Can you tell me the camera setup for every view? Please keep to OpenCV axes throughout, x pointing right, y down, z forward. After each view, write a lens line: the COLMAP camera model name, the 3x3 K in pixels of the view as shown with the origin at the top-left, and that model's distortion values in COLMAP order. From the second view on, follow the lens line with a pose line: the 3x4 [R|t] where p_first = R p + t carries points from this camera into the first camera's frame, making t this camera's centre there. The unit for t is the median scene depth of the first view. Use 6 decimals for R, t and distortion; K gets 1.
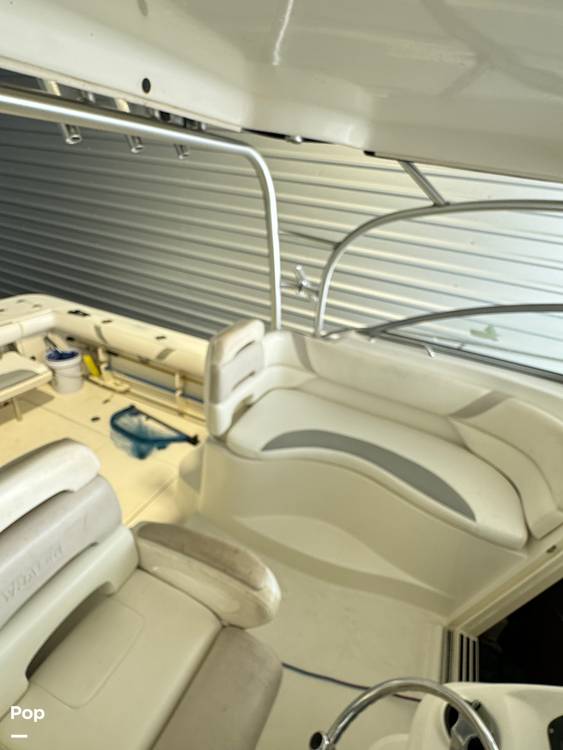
lens RADIAL K [[375.6, 0, 281.5], [0, 375.6, 375.0], [0, 0, 1]] dist [0.000255, 0.000007]
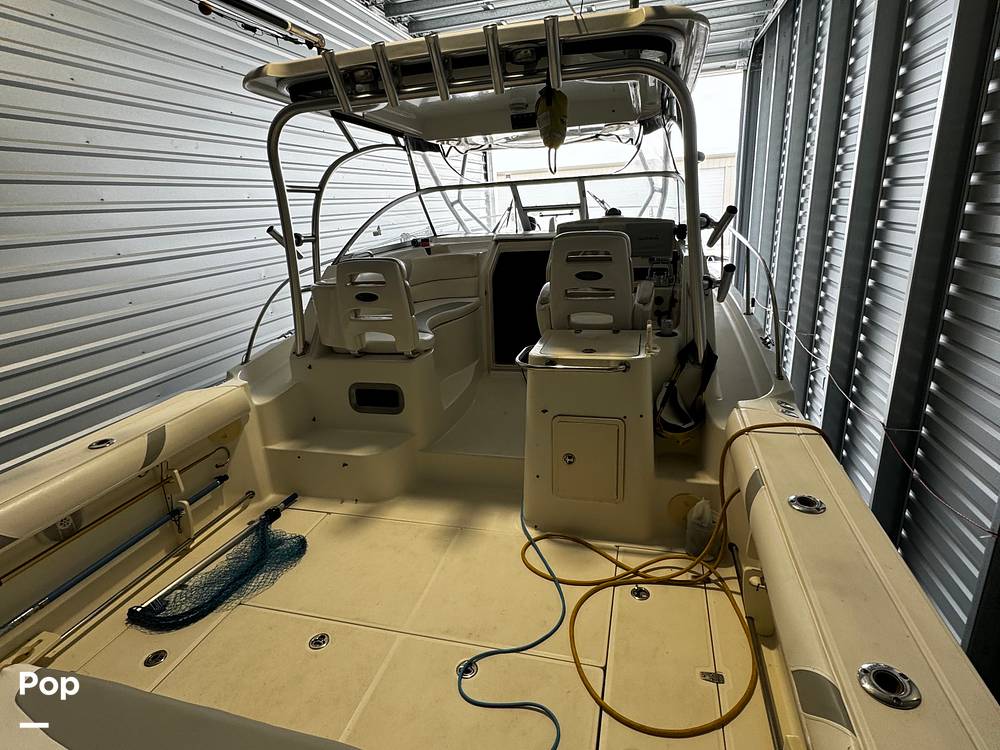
lens RADIAL K [[572.7, 0, 500.0], [0, 572.7, 375.0], [0, 0, 1]] dist [-0.000339, -0.000042]
pose [[-0.149249, -0.398533, 0.904929, -1.158944], [0.514527, 0.750215, 0.415257, -0.241541], [-0.844385, 0.527587, 0.093088, 0.422352]]
